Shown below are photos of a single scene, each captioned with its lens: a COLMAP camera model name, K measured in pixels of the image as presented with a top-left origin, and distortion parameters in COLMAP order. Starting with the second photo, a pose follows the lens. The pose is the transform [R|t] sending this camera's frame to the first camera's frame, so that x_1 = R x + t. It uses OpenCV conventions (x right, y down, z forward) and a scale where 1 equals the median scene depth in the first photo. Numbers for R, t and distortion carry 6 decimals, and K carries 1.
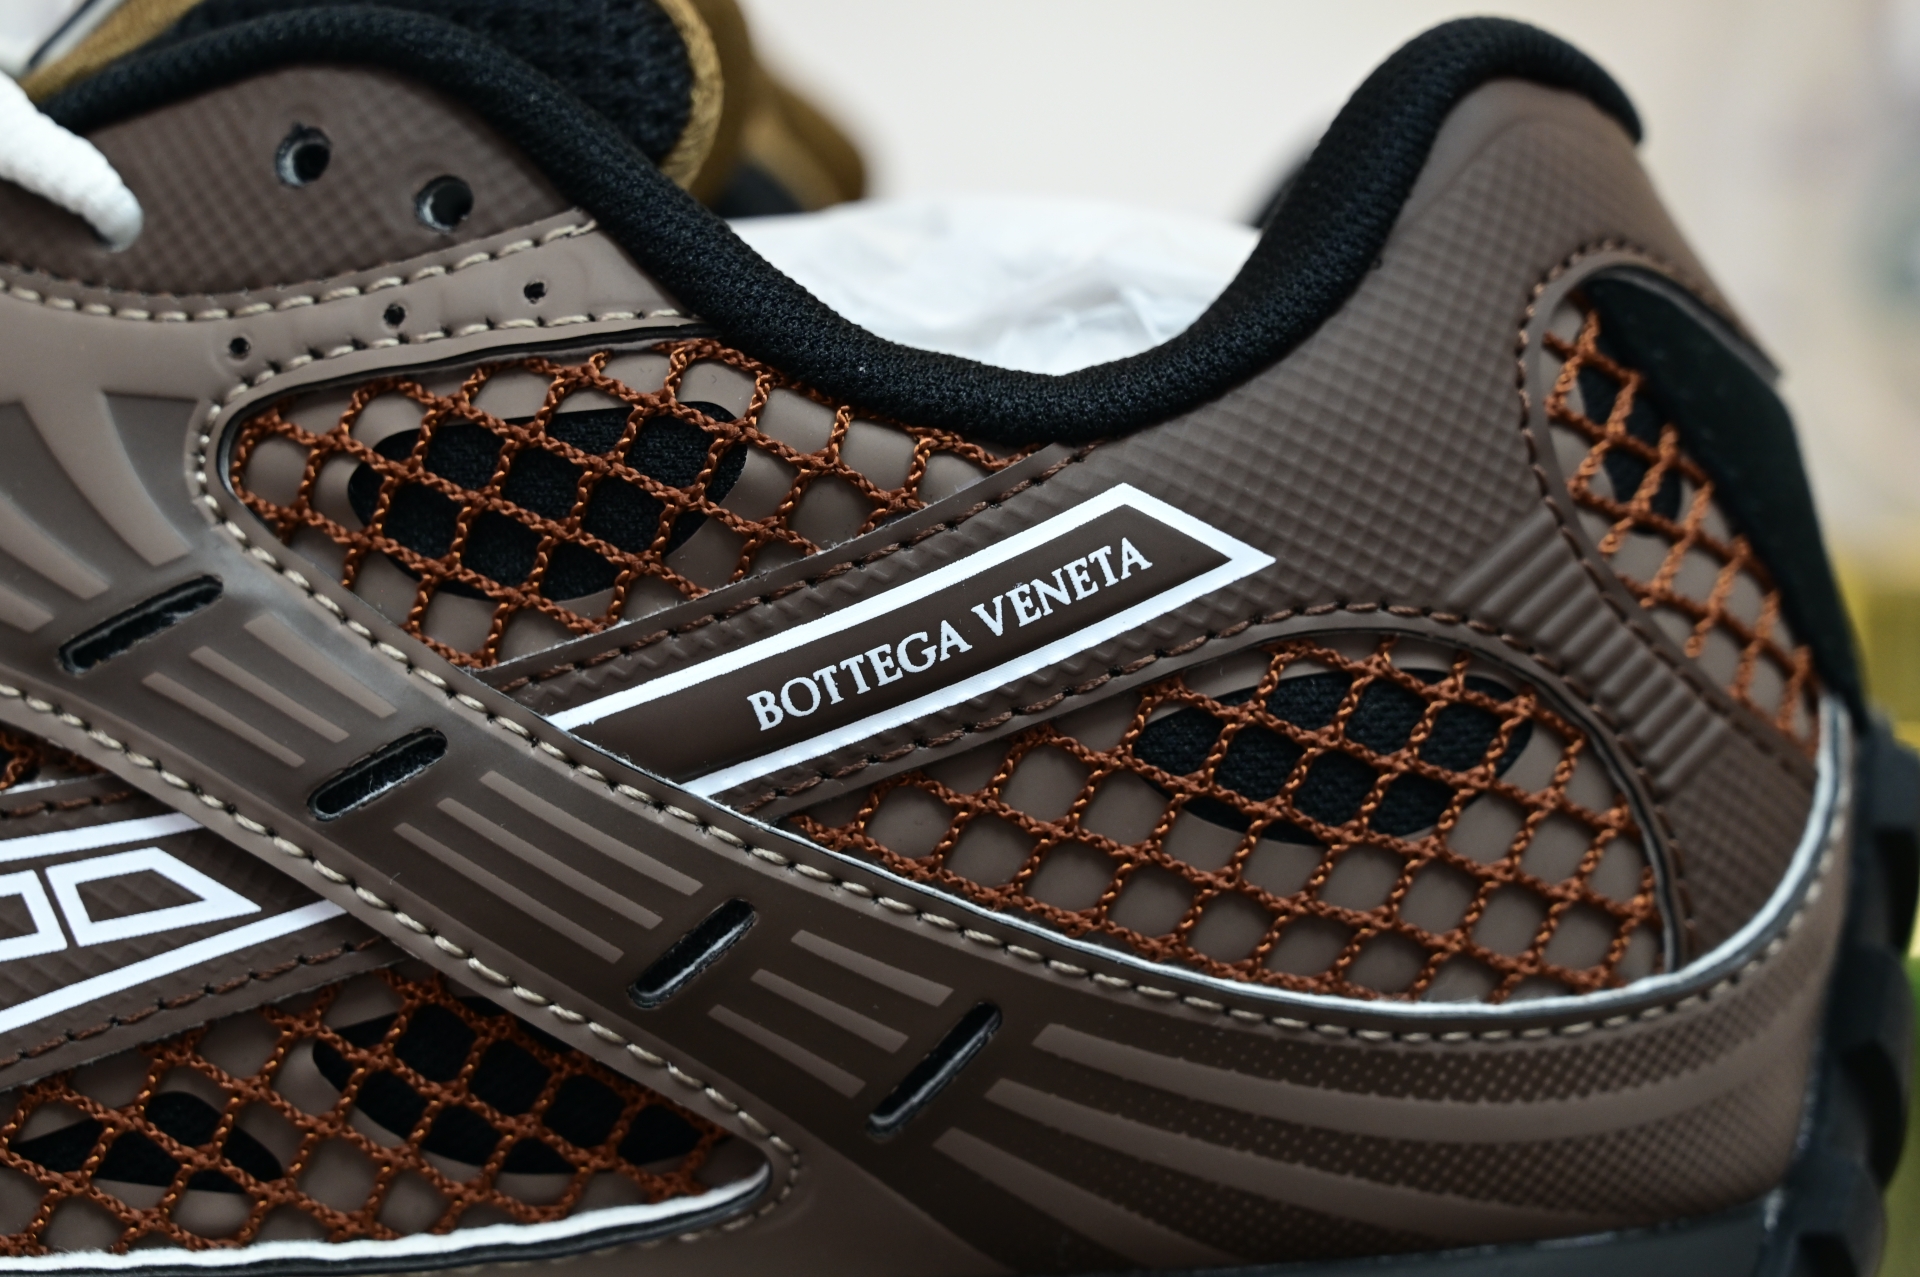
lens RADIAL K [[3915.5, 0, 964.4], [0, 3915.5, 634.2], [0, 0, 1]] dist [-0.046385, 0.000000]
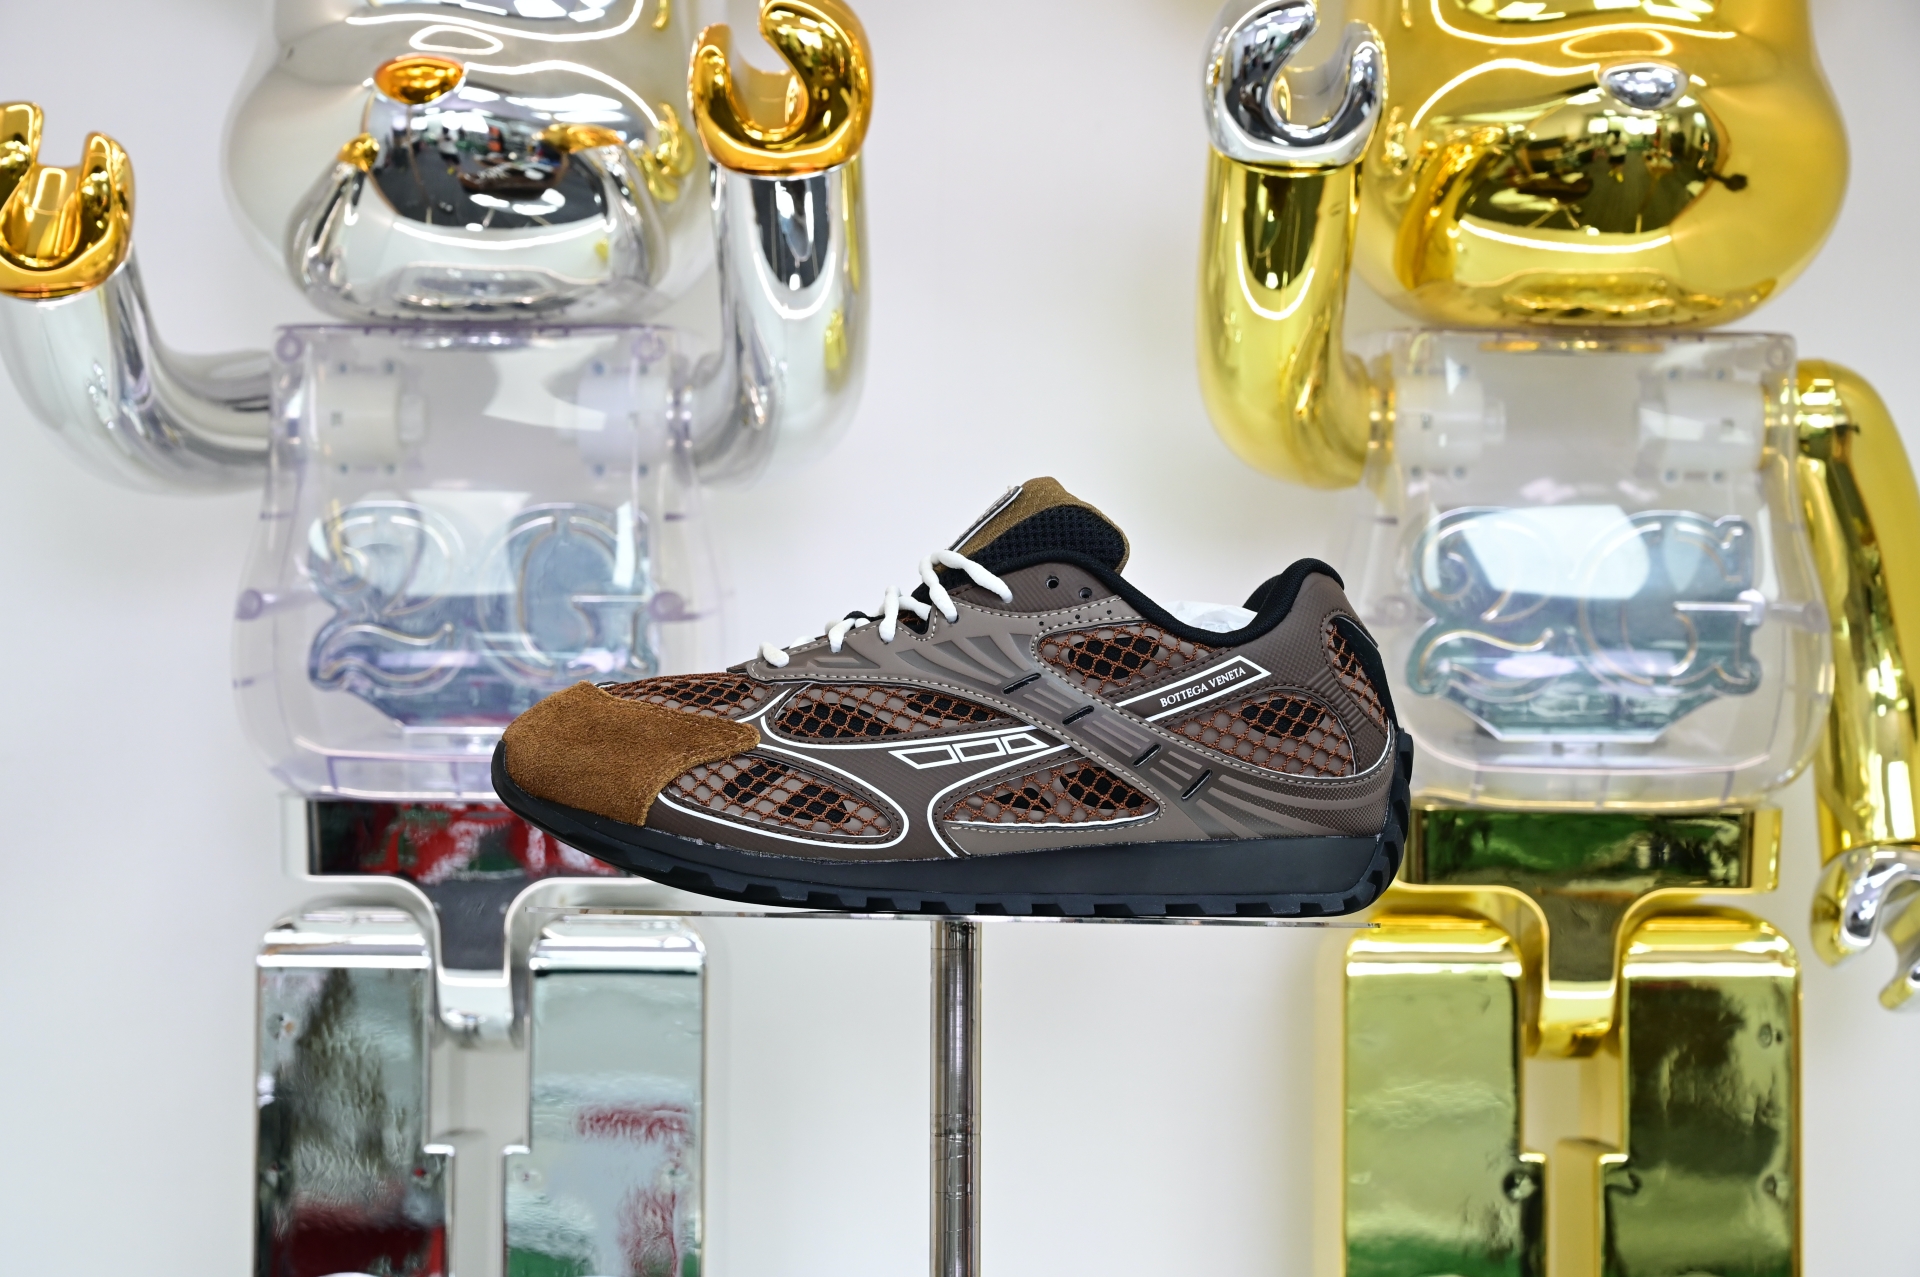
lens RADIAL K [[3915.5, 0, 946.8], [0, 3915.5, 652.7], [0, 0, 1]] dist [-0.046385, 0.000000]
pose [[0.992951, 0.020008, 0.116828, -0.824620], [-0.002842, 0.989386, -0.145285, 0.617226], [-0.118495, 0.143929, 0.982468, -3.422578]]
